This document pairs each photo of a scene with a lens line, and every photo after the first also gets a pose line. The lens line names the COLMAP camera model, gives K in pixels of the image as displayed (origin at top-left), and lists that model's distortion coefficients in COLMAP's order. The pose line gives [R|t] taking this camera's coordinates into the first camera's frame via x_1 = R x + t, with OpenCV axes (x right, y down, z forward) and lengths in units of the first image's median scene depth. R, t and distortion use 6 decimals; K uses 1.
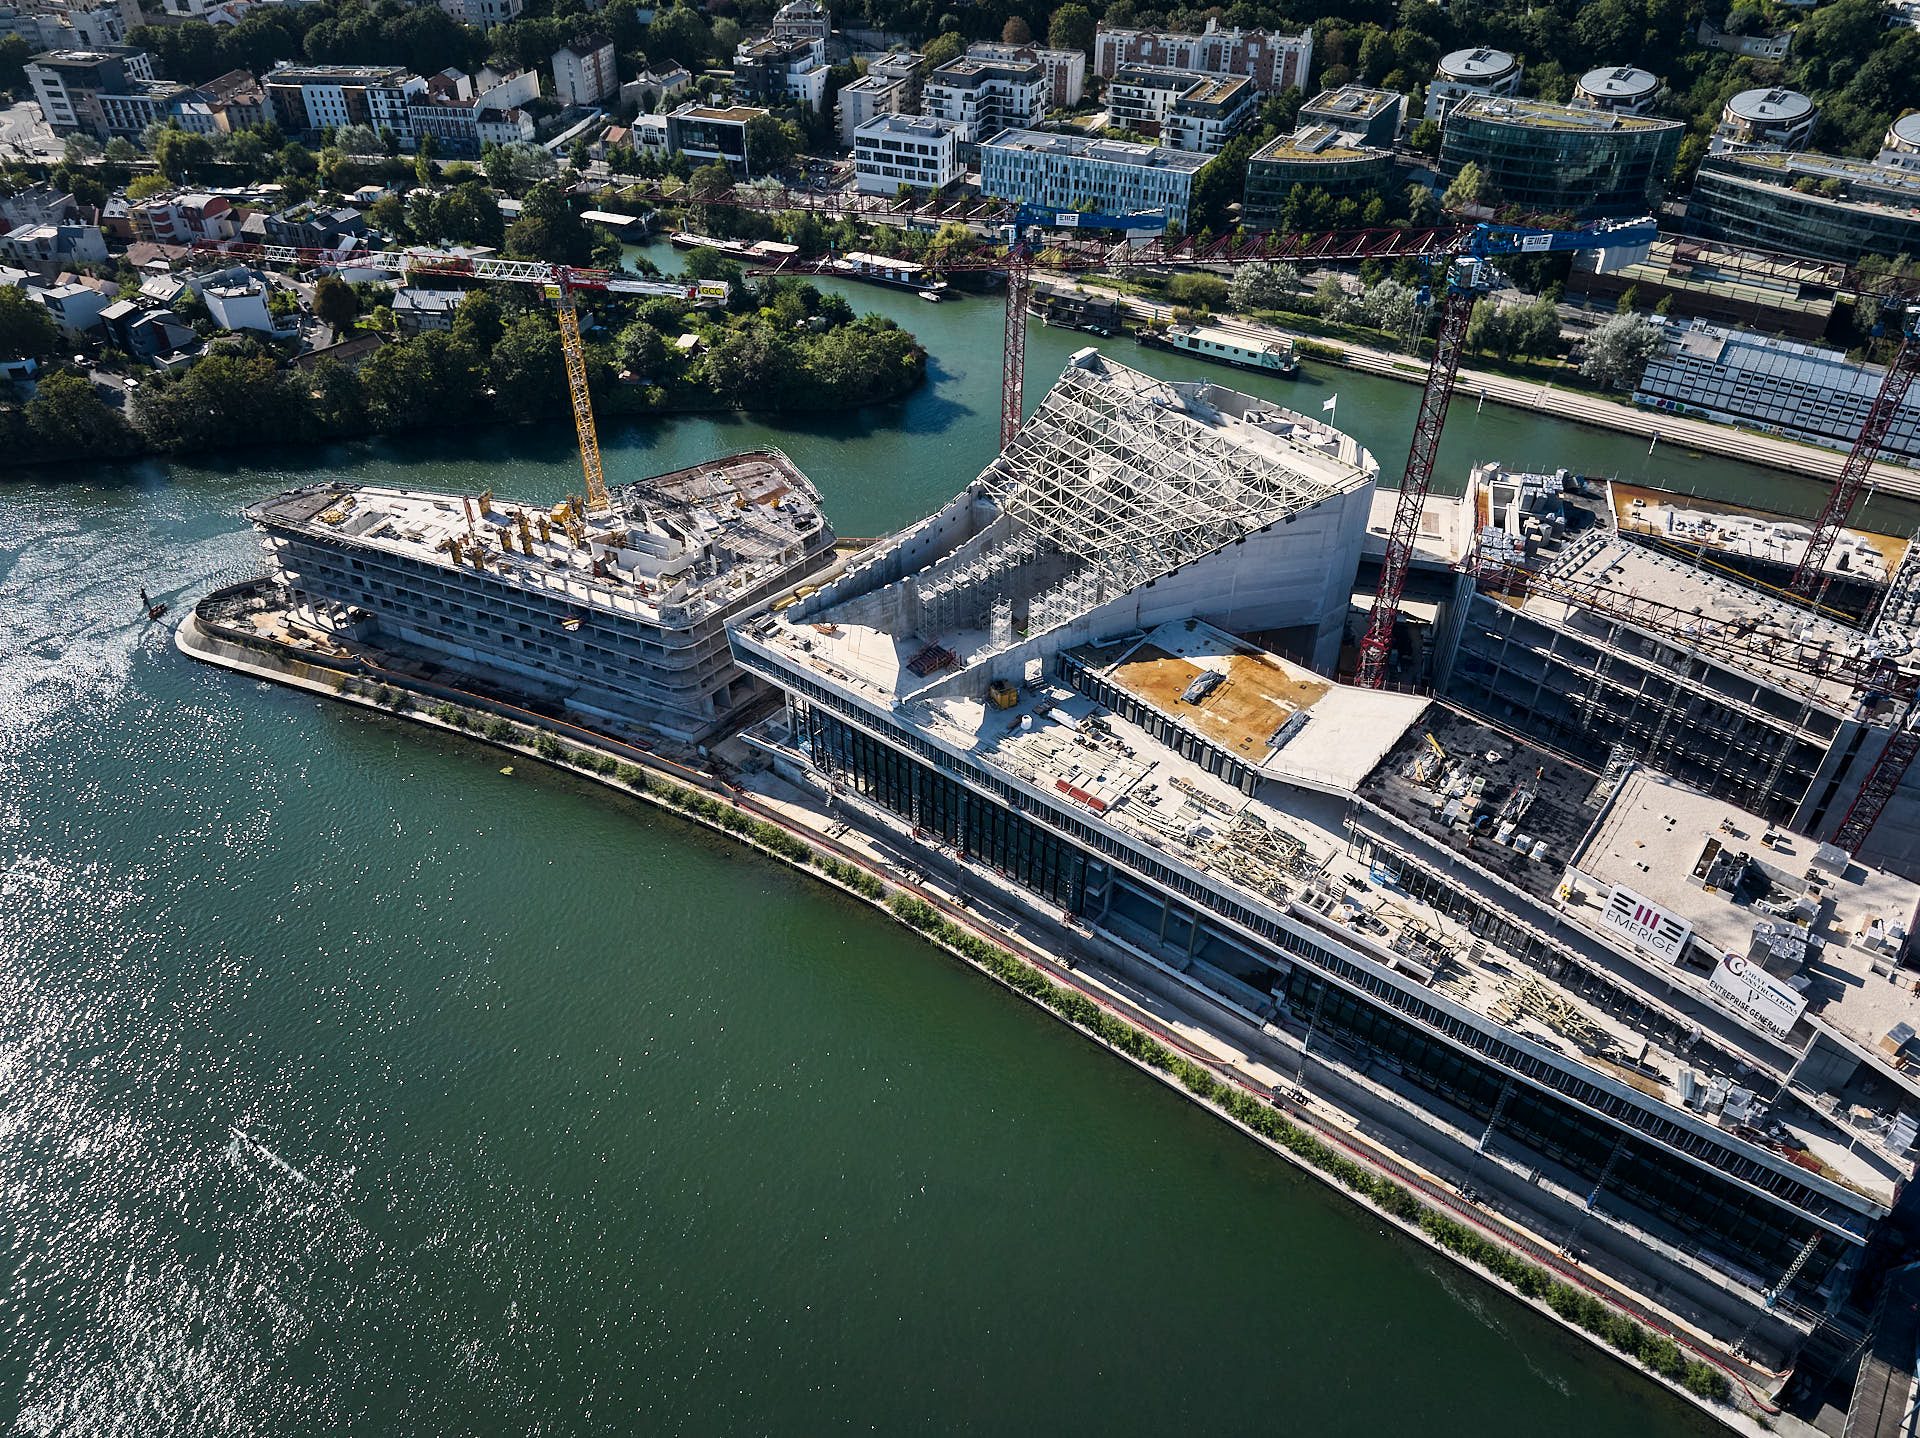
lens RADIAL K [[1356.8, 0, 962.1], [0, 1356.8, 710.3], [0, 0, 1]] dist [-0.043339, 0.013176]
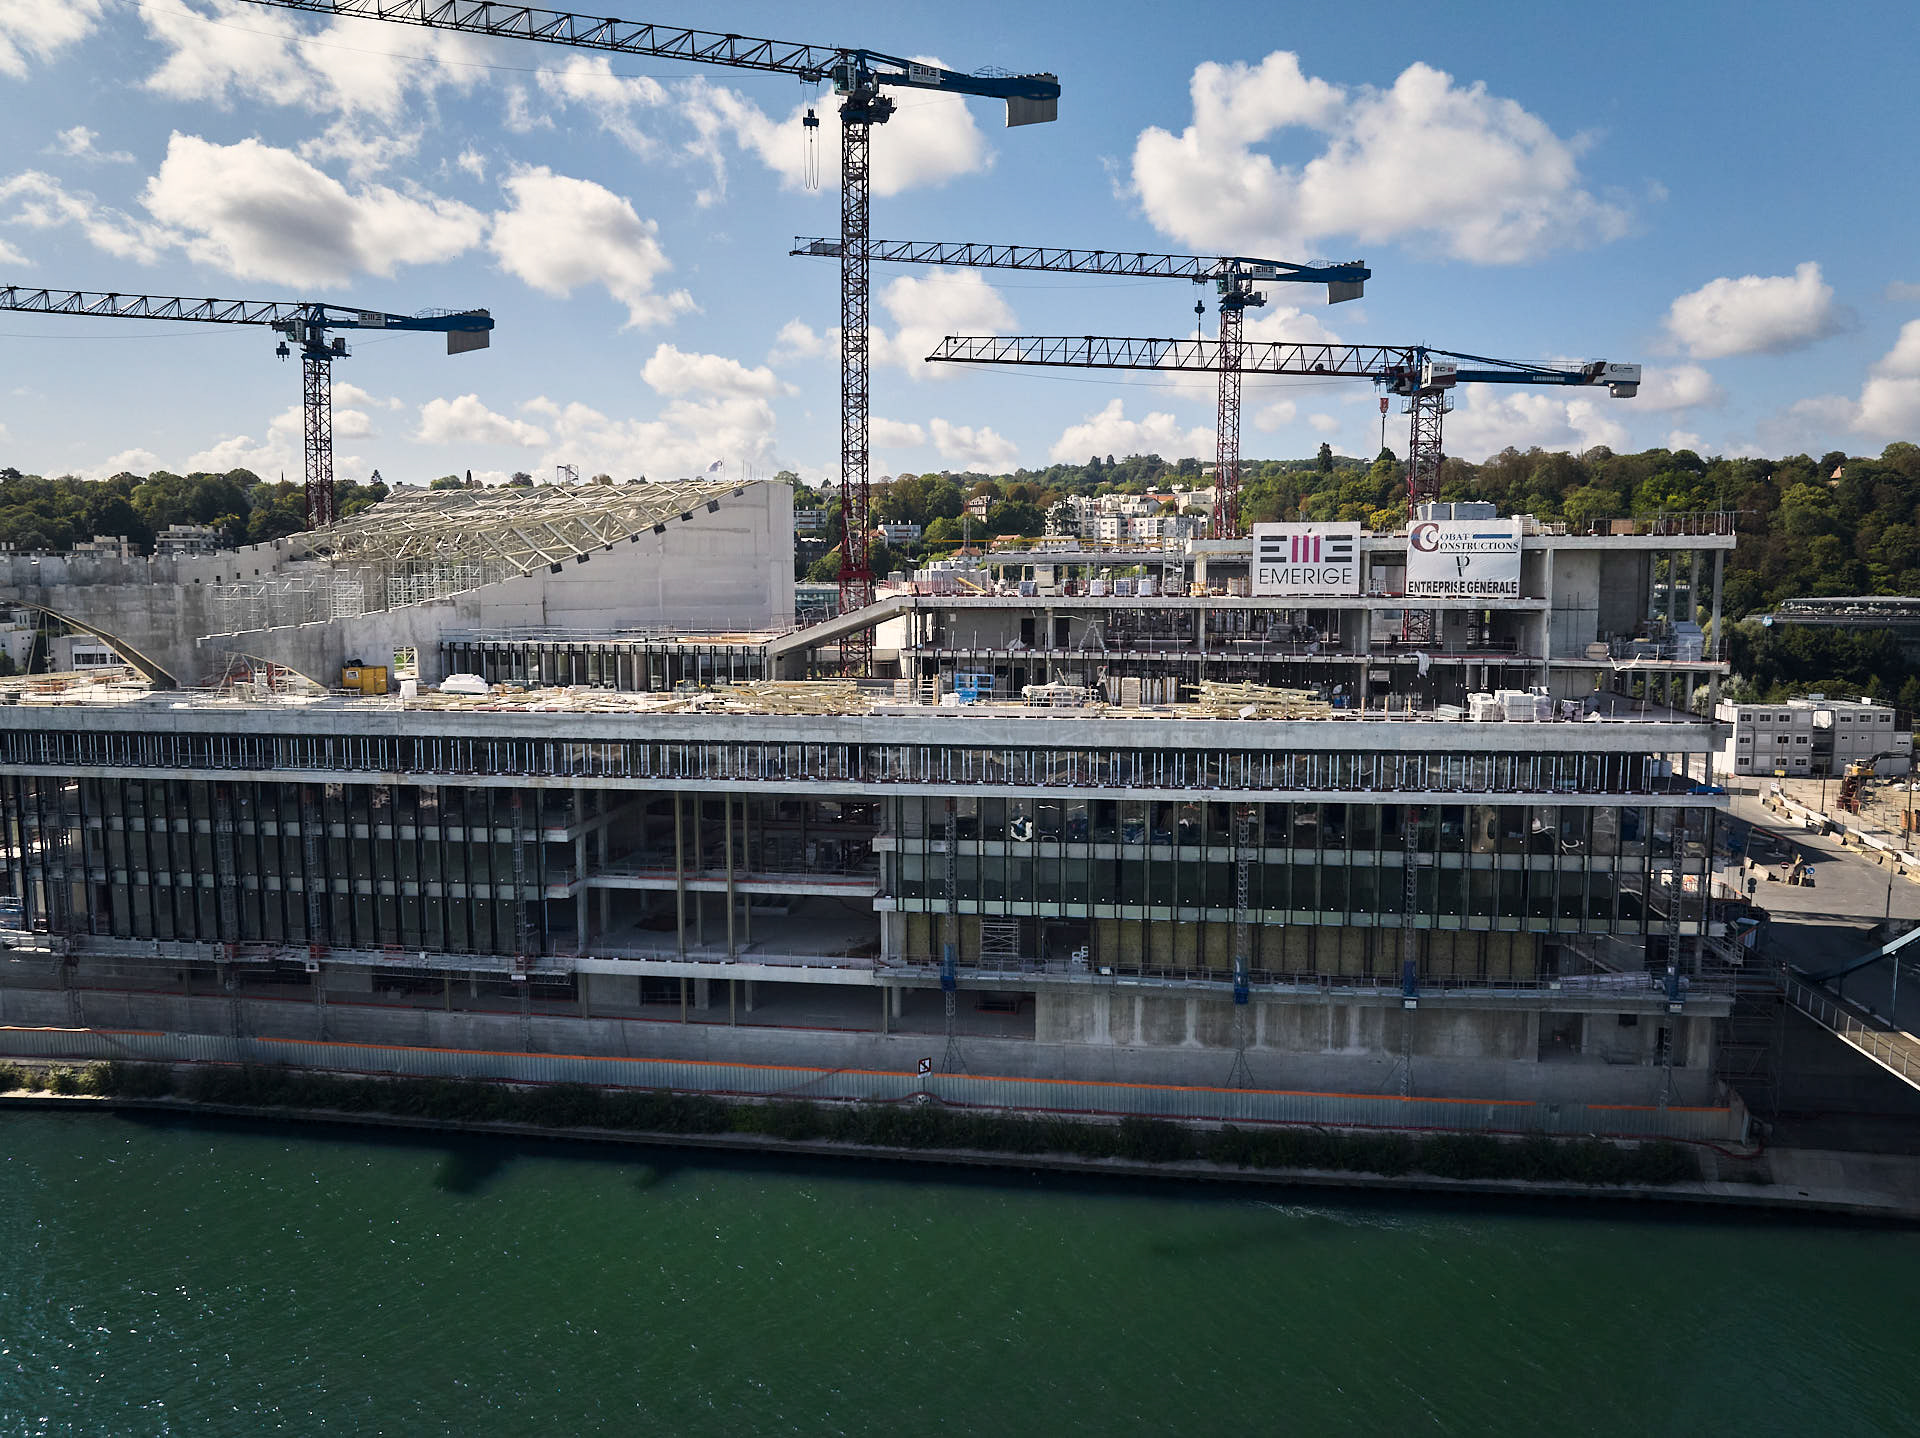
lens RADIAL K [[1356.8, 0, 962.6], [0, 1356.8, 710.4], [0, 0, 1]] dist [-0.043339, 0.013176]
pose [[0.861553, -0.058959, 0.504233, -0.039252], [0.317782, 0.837209, -0.445080, 0.304854], [-0.395907, 0.543696, 0.740035, 0.318804]]
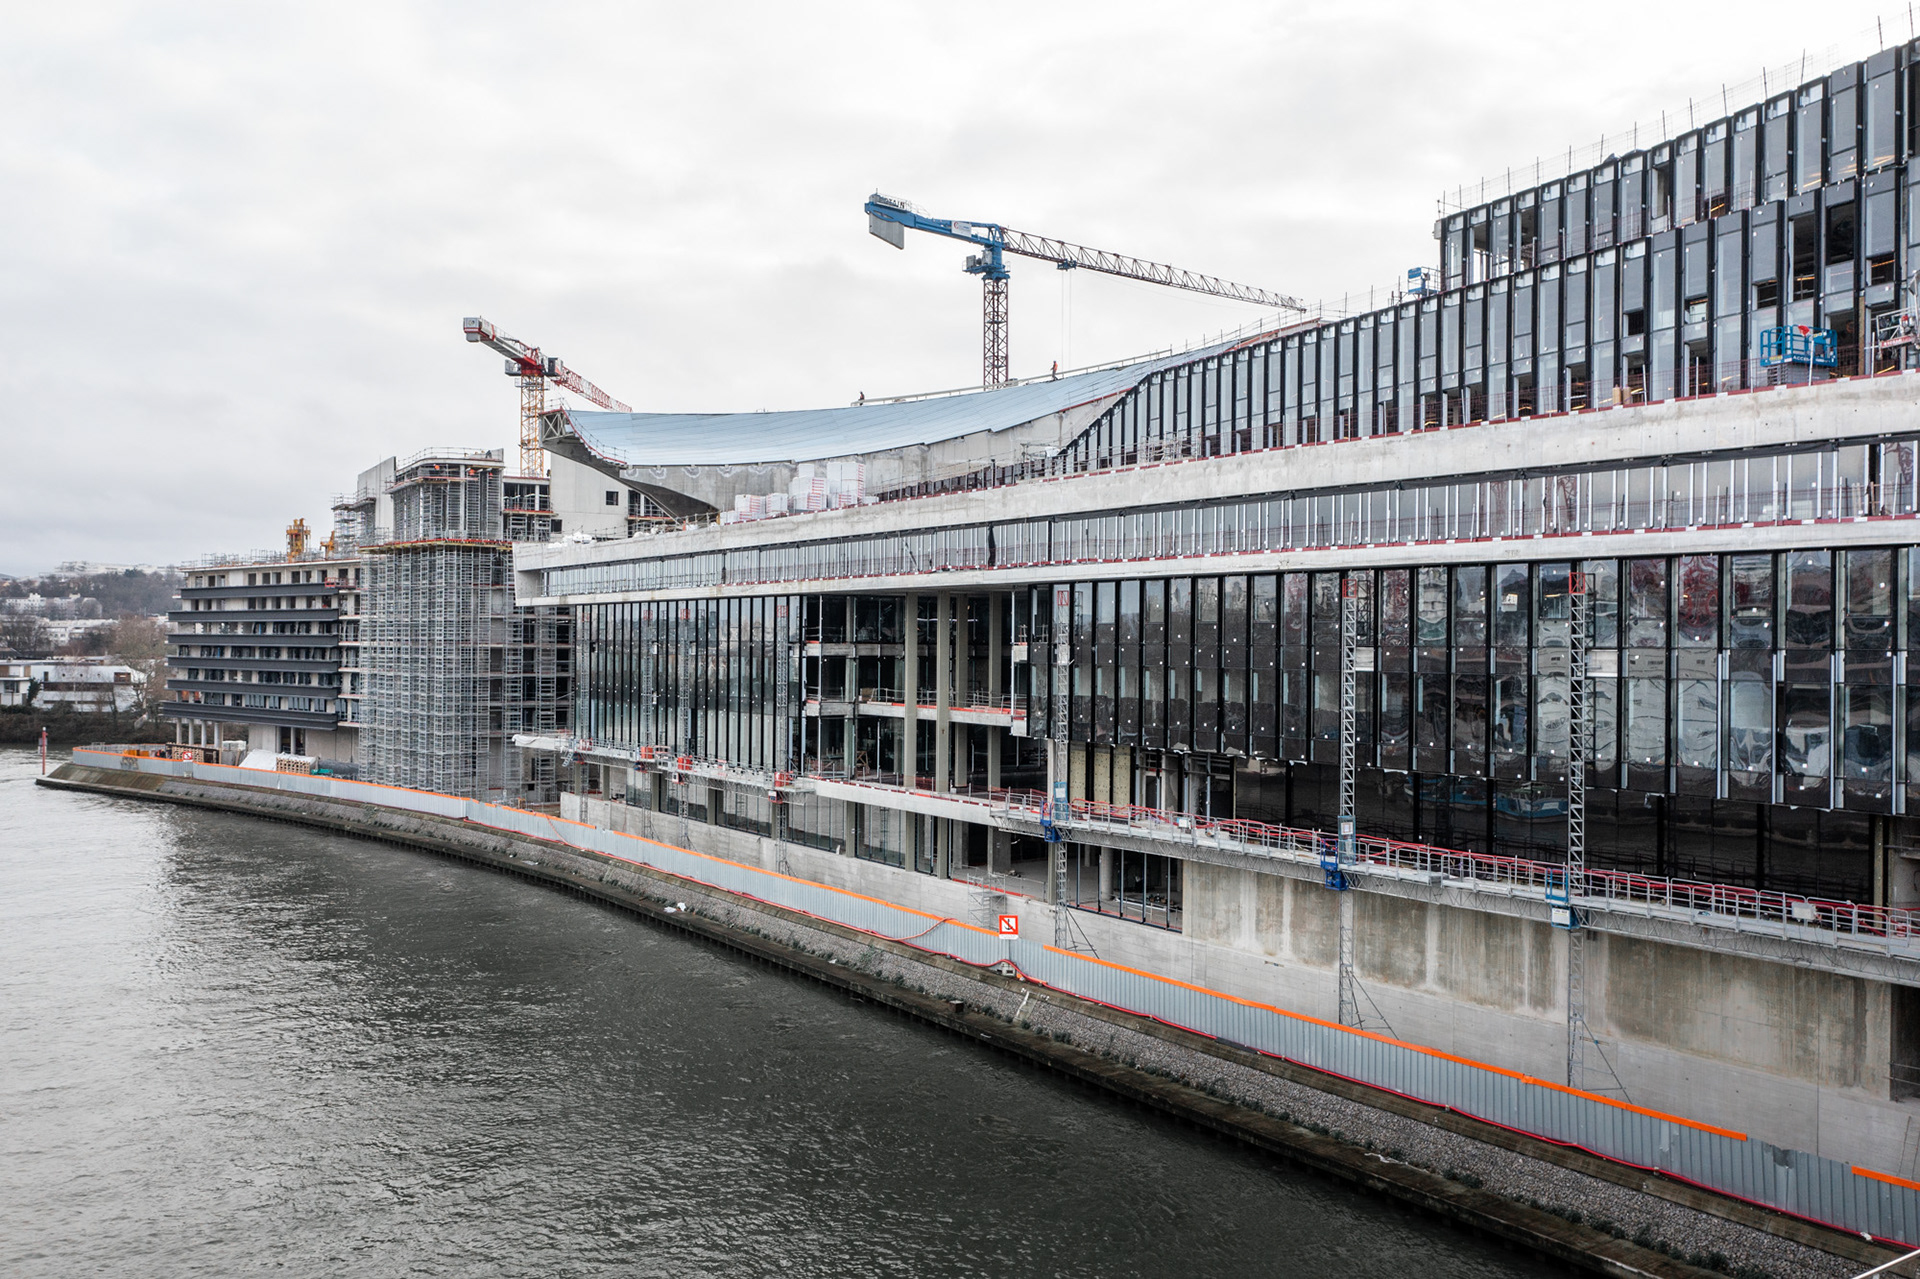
lens RADIAL K [[1538.0, 0, 966.9], [0, 1538.0, 636.7], [0, 0, 1]] dist [-0.003436, 0.001572]
pose [[0.956859, -0.000290, -0.290553, 0.271366], [-0.180264, 0.783680, -0.594434, 0.380552], [0.227873, 0.621165, 0.749818, 0.369116]]
